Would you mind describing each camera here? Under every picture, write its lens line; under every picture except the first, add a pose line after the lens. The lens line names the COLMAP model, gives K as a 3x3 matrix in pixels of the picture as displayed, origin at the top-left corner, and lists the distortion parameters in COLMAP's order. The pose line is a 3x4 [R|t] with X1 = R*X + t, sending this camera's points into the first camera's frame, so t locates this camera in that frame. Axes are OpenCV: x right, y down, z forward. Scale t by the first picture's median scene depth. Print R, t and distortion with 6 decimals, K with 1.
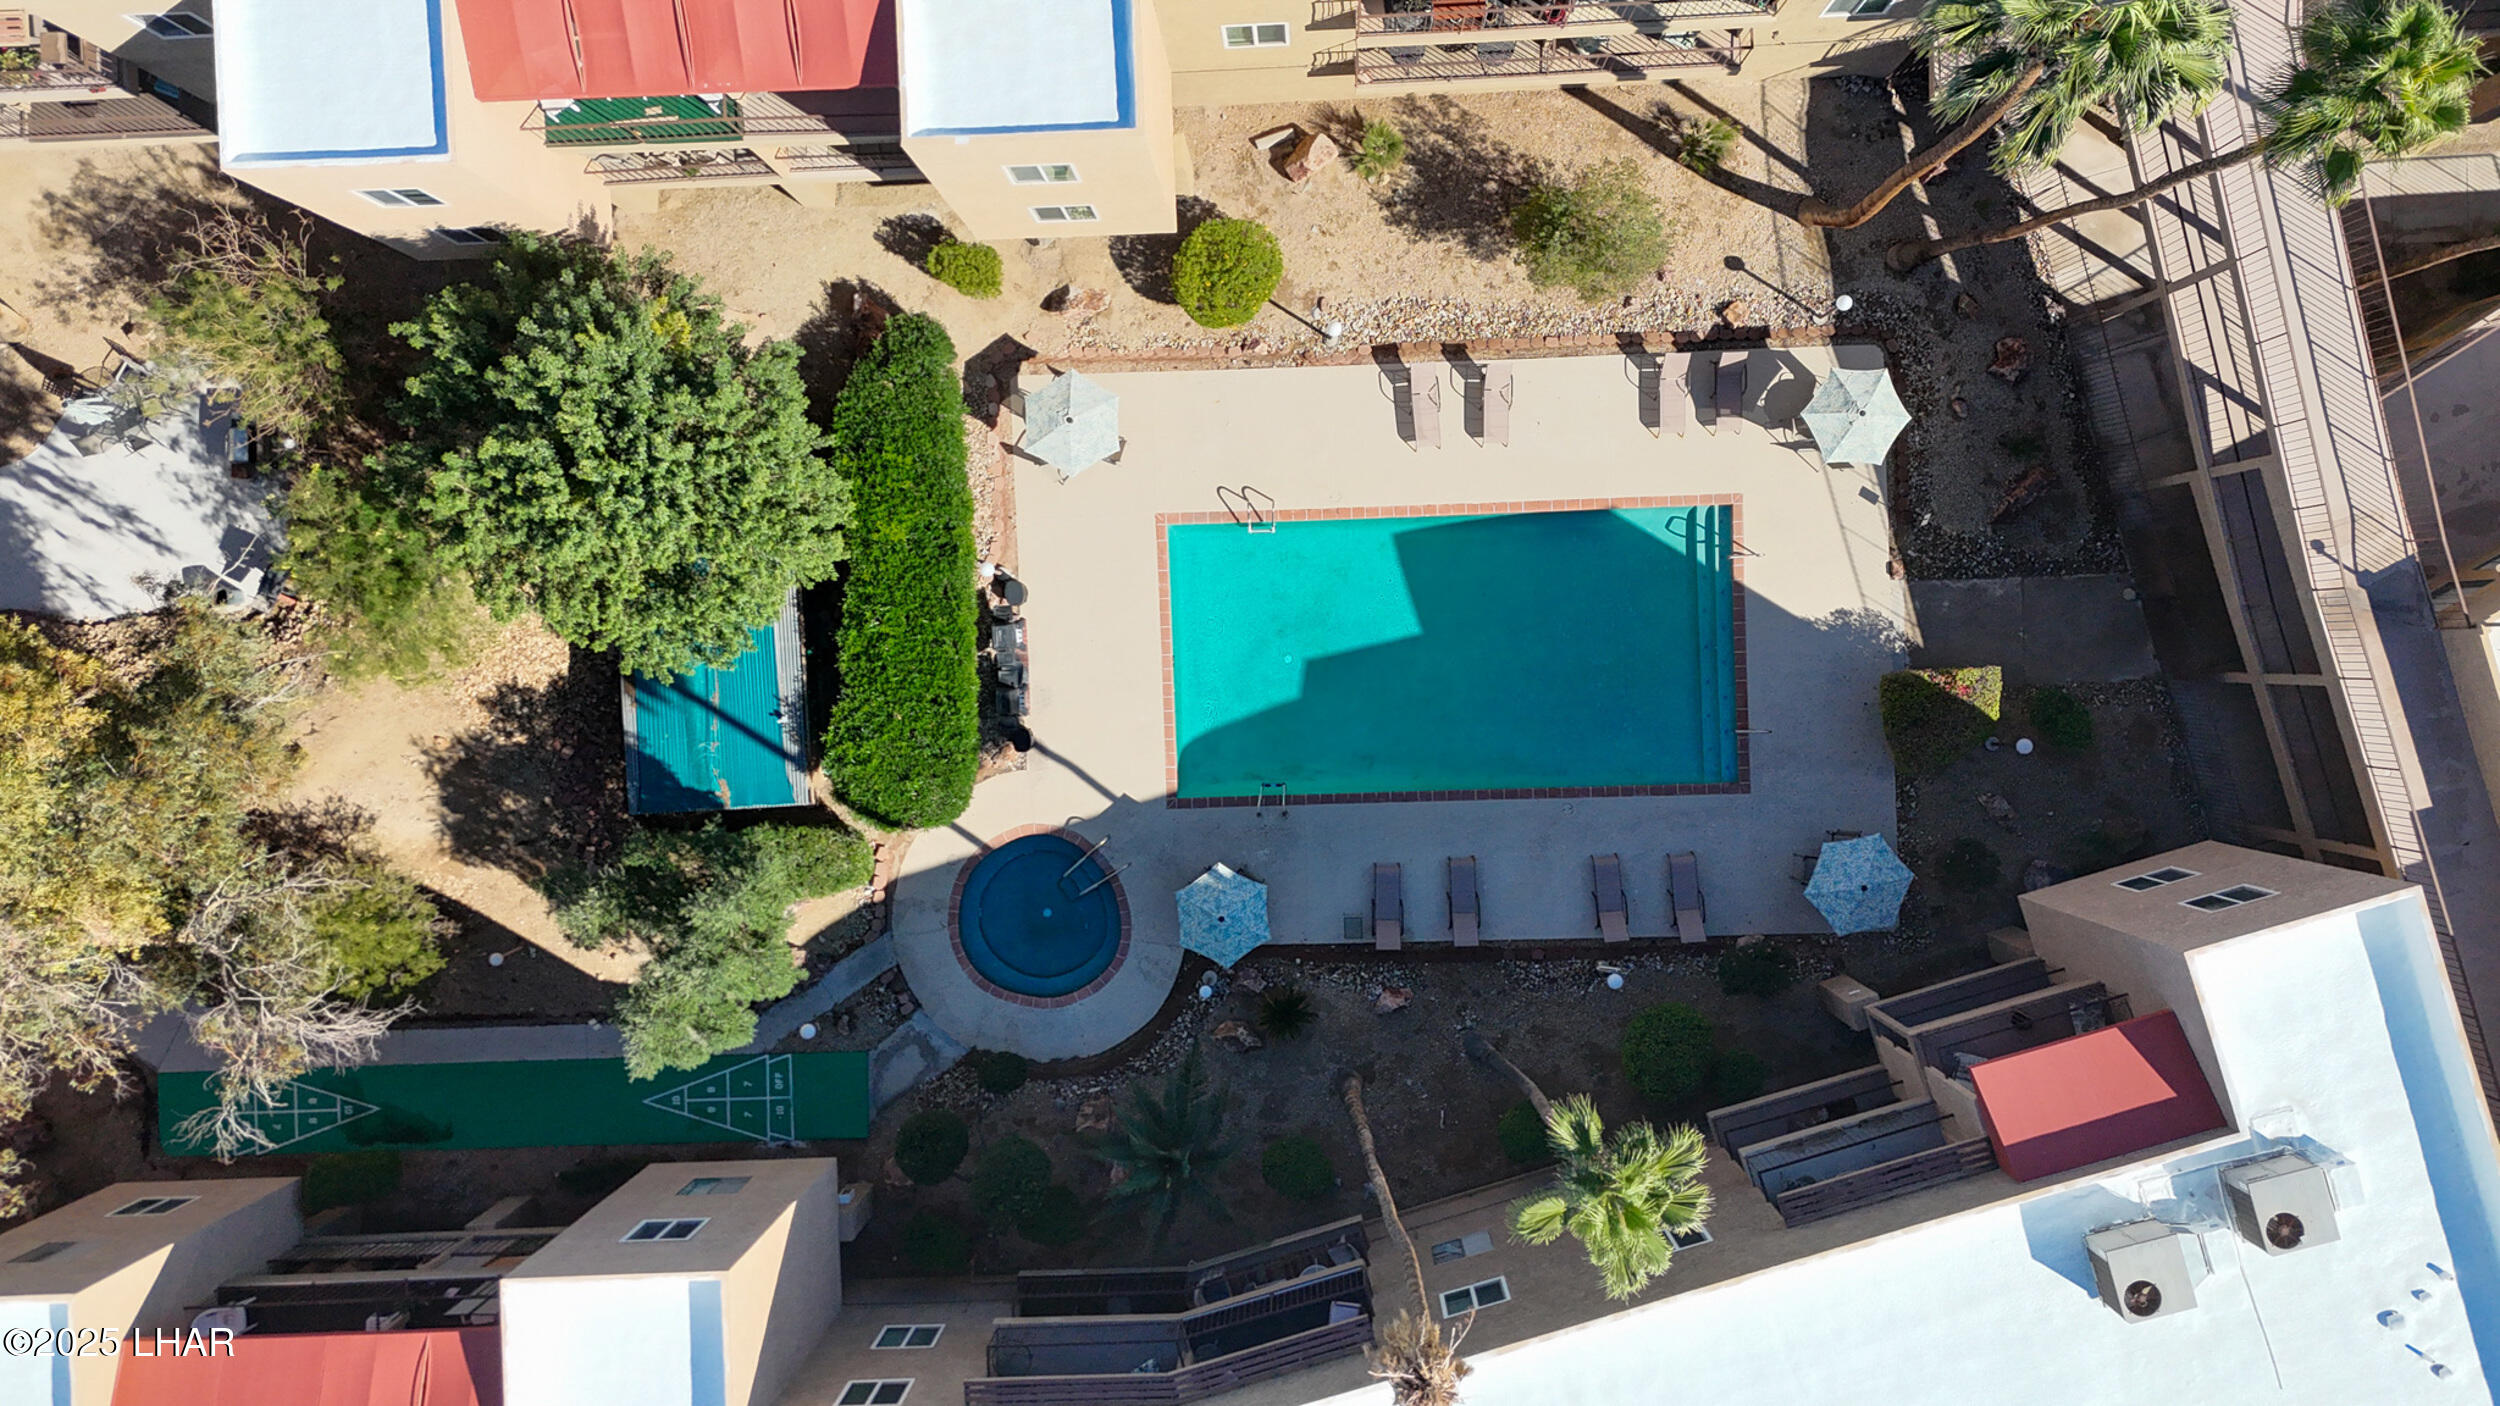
lens RADIAL K [[1775.3, 0, 1252.0], [0, 1775.3, 700.0], [0, 0, 1]] dist [0.002130, 0.000869]
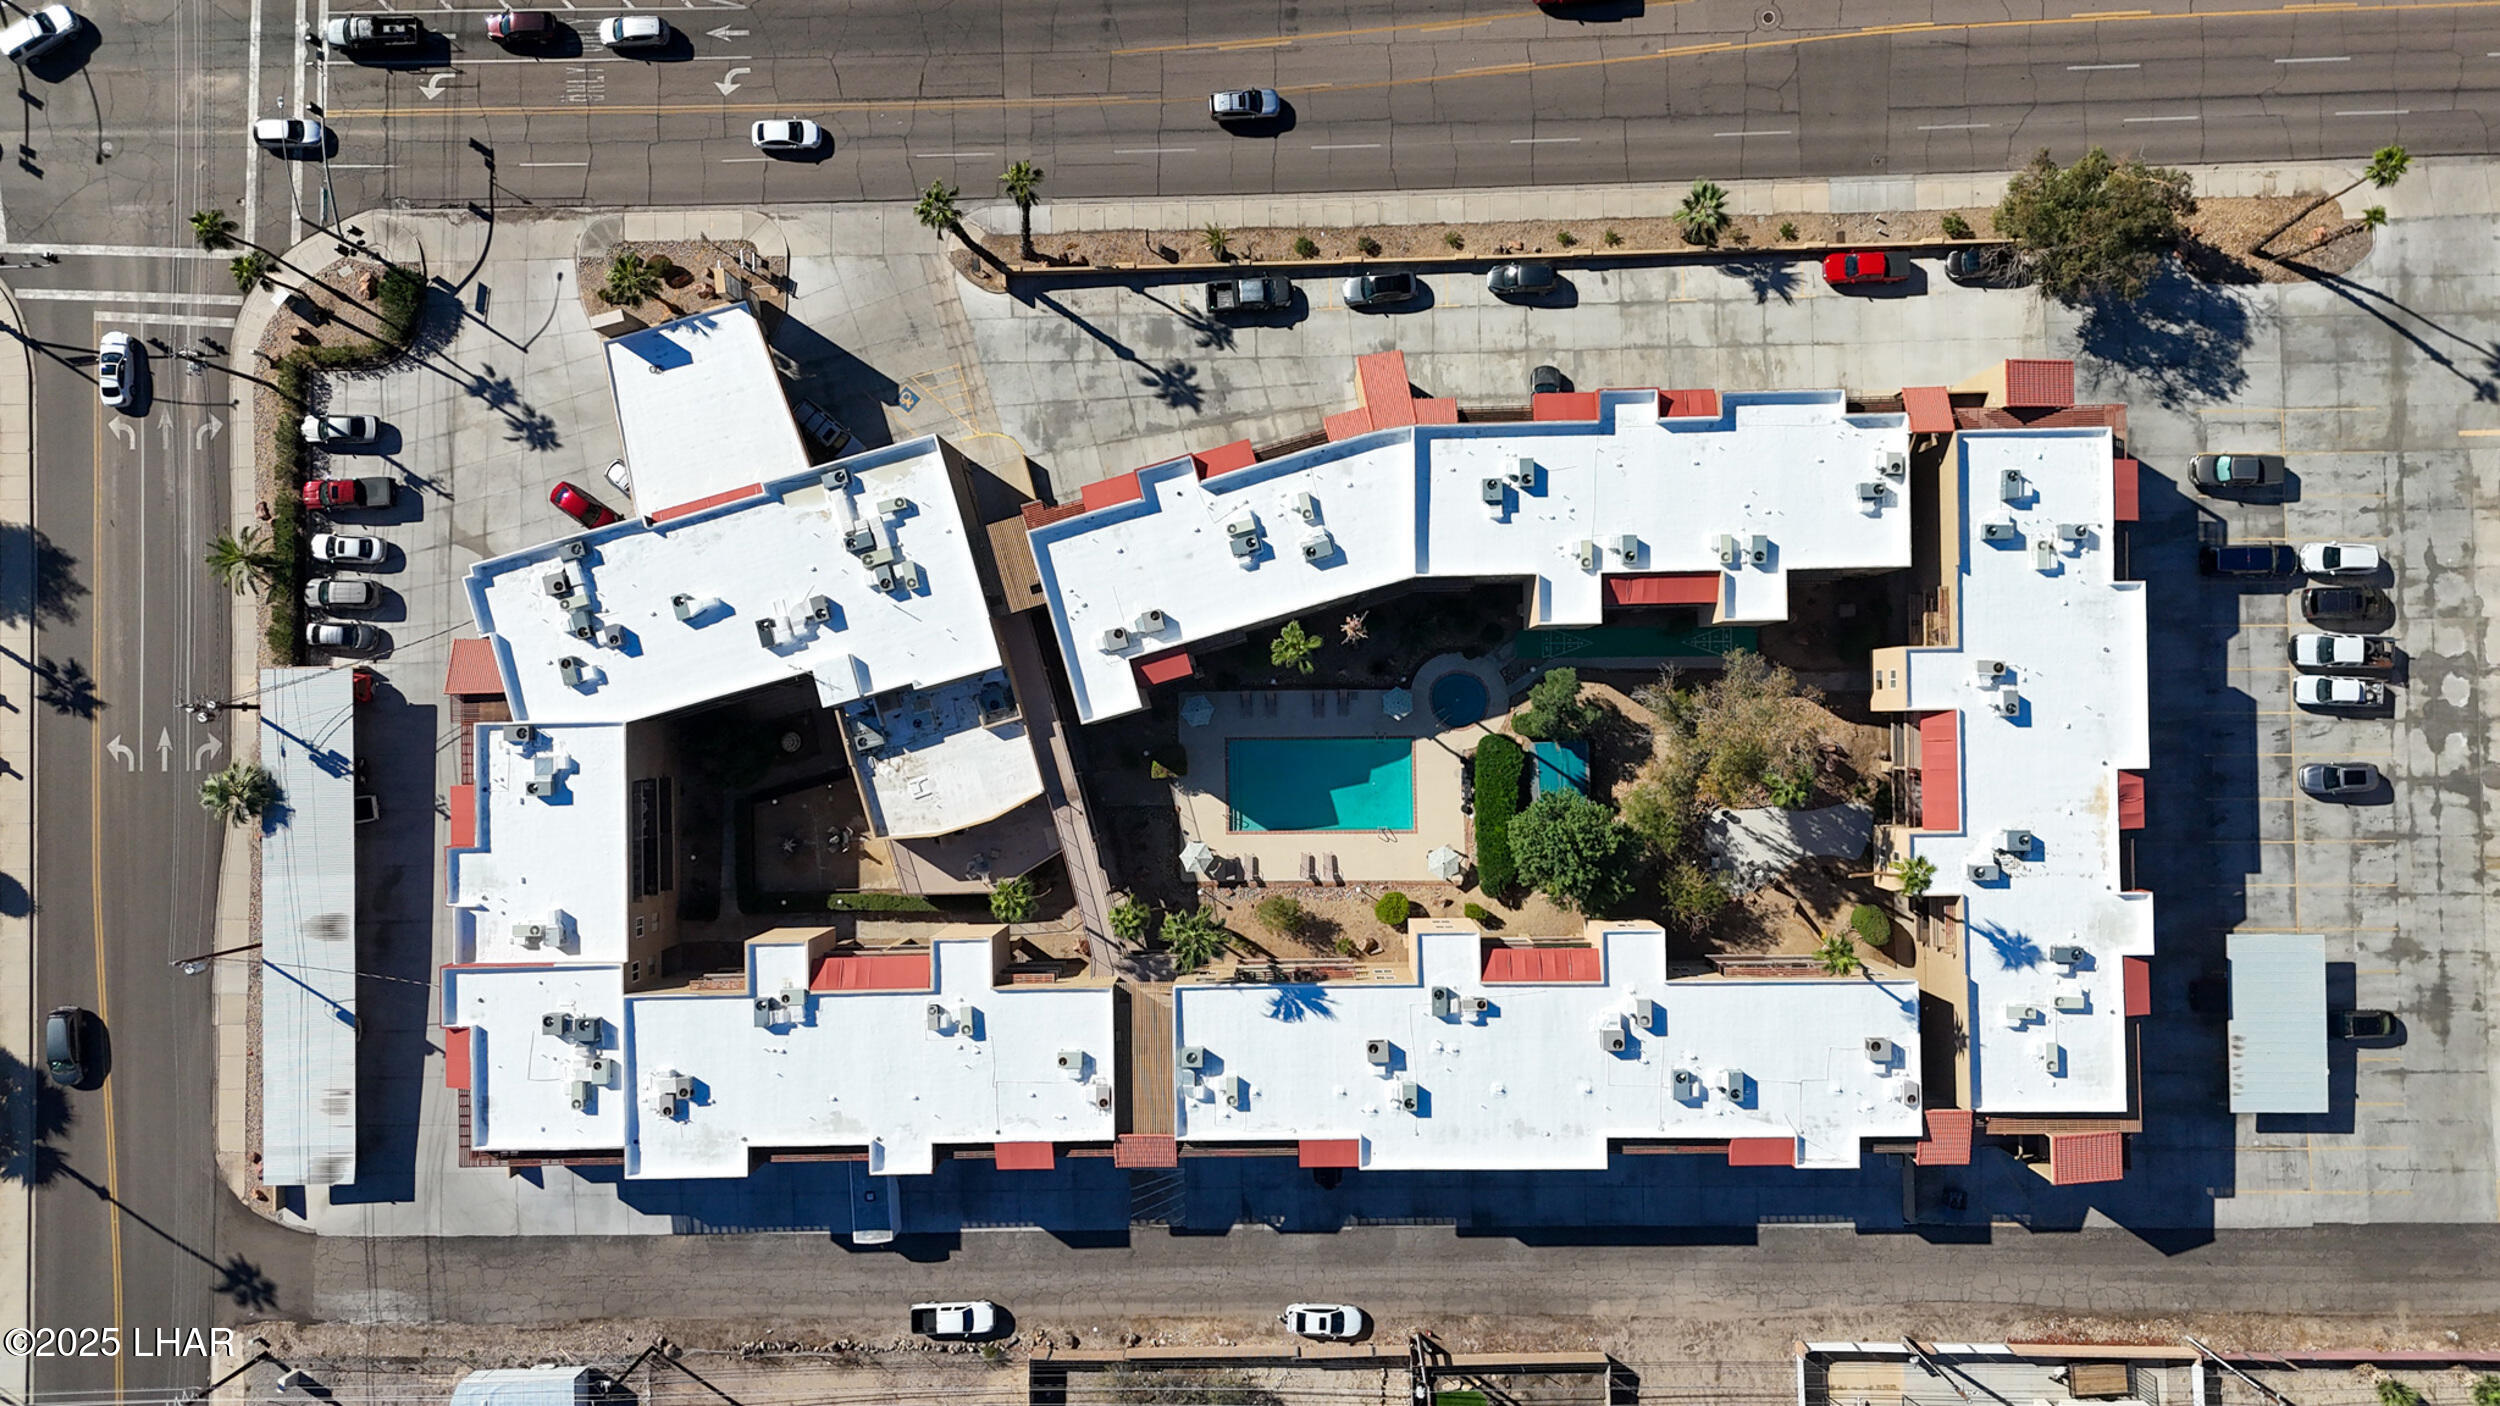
lens RADIAL K [[1775.3, 0, 1250.6], [0, 1775.3, 698.4], [0, 0, 1]] dist [0.002130, 0.000869]
pose [[-0.997772, -0.019651, 0.063750, 0.042349], [0.018865, -0.999739, -0.012916, 0.162740], [0.063987, -0.011684, 0.997882, -2.088340]]
